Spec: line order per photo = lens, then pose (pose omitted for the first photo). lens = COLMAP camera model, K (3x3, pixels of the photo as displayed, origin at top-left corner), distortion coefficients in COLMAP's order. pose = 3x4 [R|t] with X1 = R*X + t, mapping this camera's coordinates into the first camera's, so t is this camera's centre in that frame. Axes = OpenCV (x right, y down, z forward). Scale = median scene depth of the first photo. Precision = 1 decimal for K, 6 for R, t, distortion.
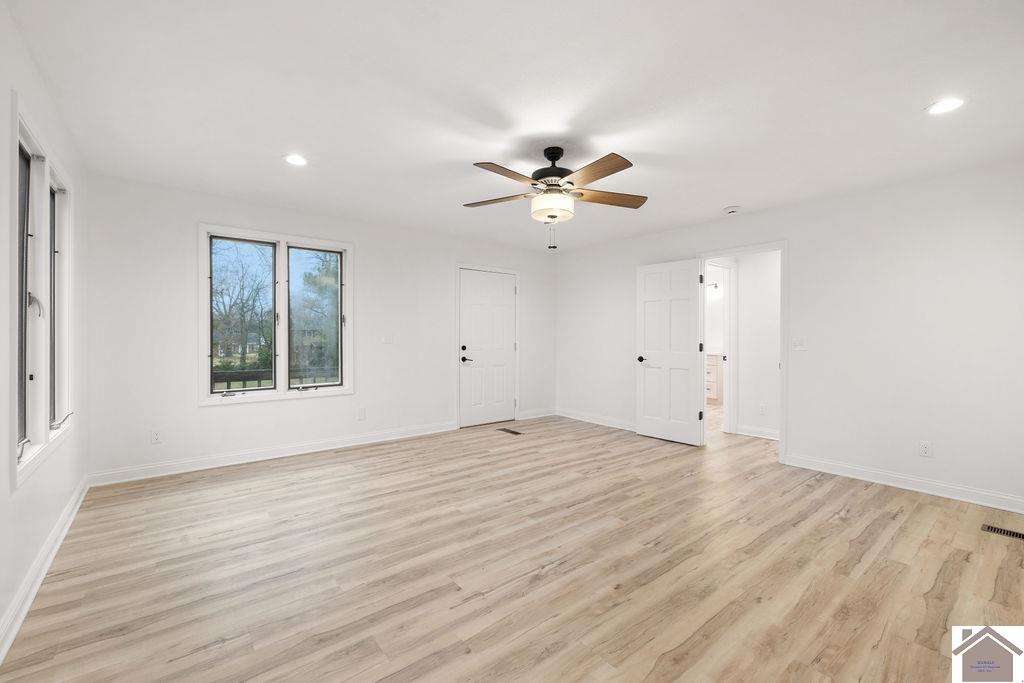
lens RADIAL K [[437.8, 0, 515.9], [0, 437.8, 339.4], [0, 0, 1]] dist [0.000376, 0.000022]
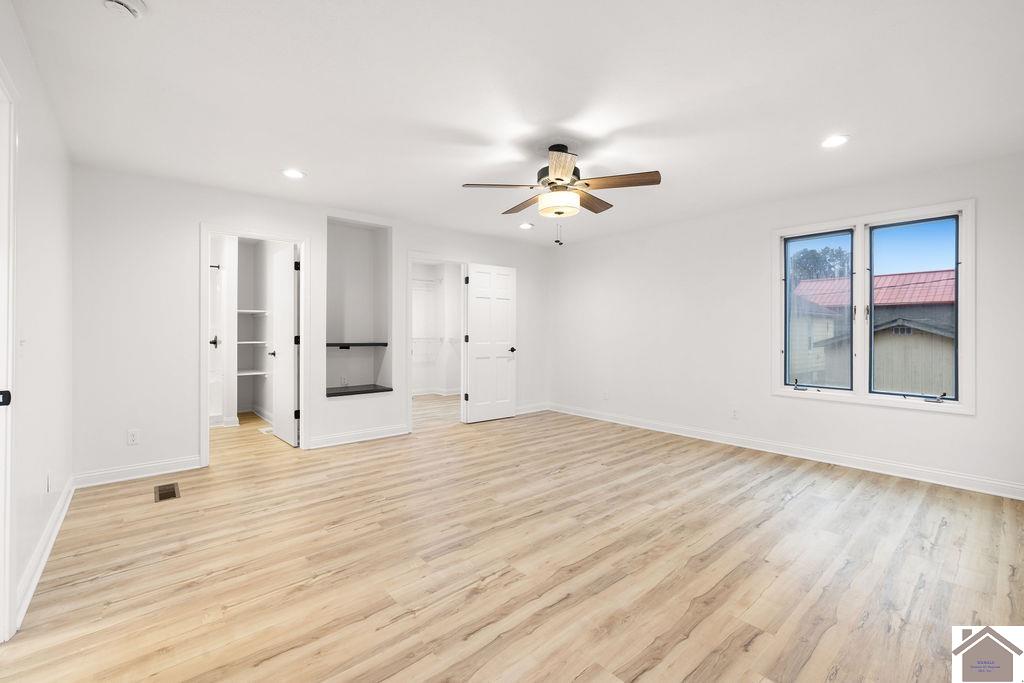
lens RADIAL K [[437.8, 0, 510.4], [0, 437.8, 334.2], [0, 0, 1]] dist [0.000376, 0.000022]
pose [[-0.999696, -0.006952, -0.023635, 0.220933], [-0.007270, 0.999884, 0.013398, -0.008888], [0.023539, 0.013566, -0.999631, 2.022489]]
